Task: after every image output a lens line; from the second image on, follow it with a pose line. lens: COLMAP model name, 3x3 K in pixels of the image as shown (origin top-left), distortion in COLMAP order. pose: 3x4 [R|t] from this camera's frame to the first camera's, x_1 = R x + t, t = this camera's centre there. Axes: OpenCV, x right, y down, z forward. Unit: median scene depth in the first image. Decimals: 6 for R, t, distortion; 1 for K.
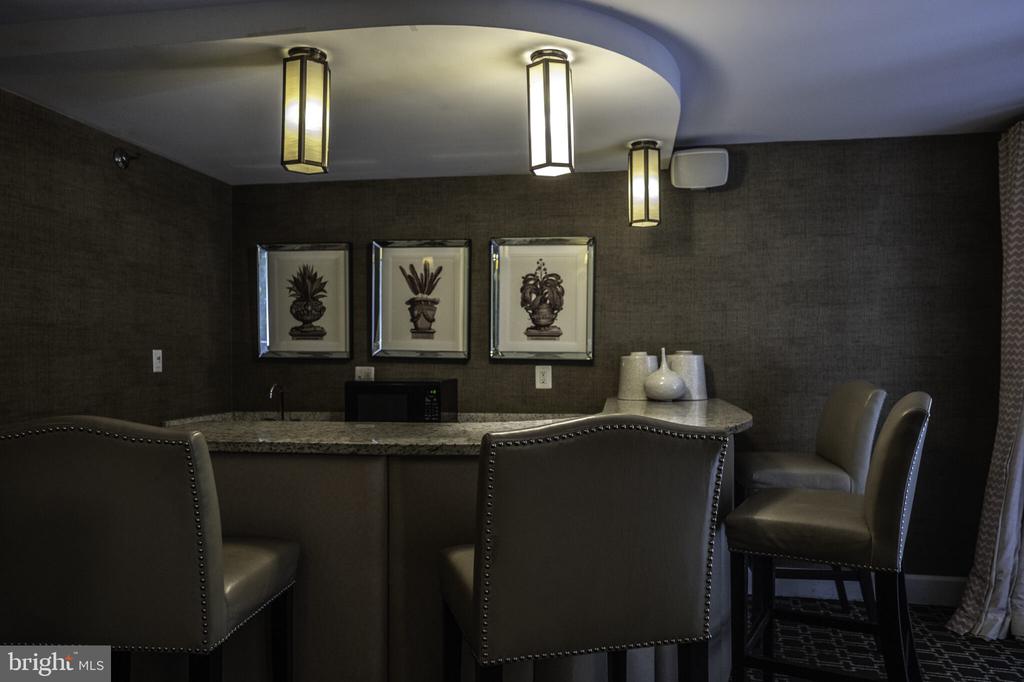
lens RADIAL K [[696.0, 0, 511.3], [0, 696.0, 345.8], [0, 0, 1]] dist [-0.007371, -0.000139]
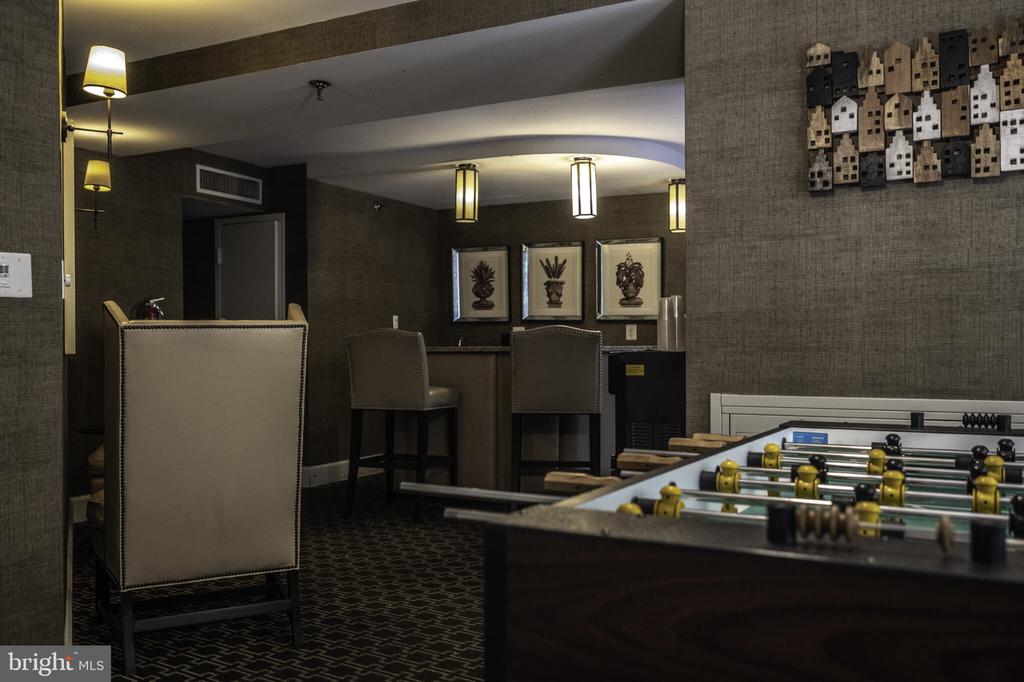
lens RADIAL K [[899.6, 0, 512.0], [0, 899.6, 341.0], [0, 0, 1]] dist [0.003390, 0.000140]
pose [[0.951616, -0.002673, -0.307279, 0.390013], [0.005620, 0.999946, 0.008705, 0.045229], [0.307239, -0.010011, 0.951580, -0.897691]]
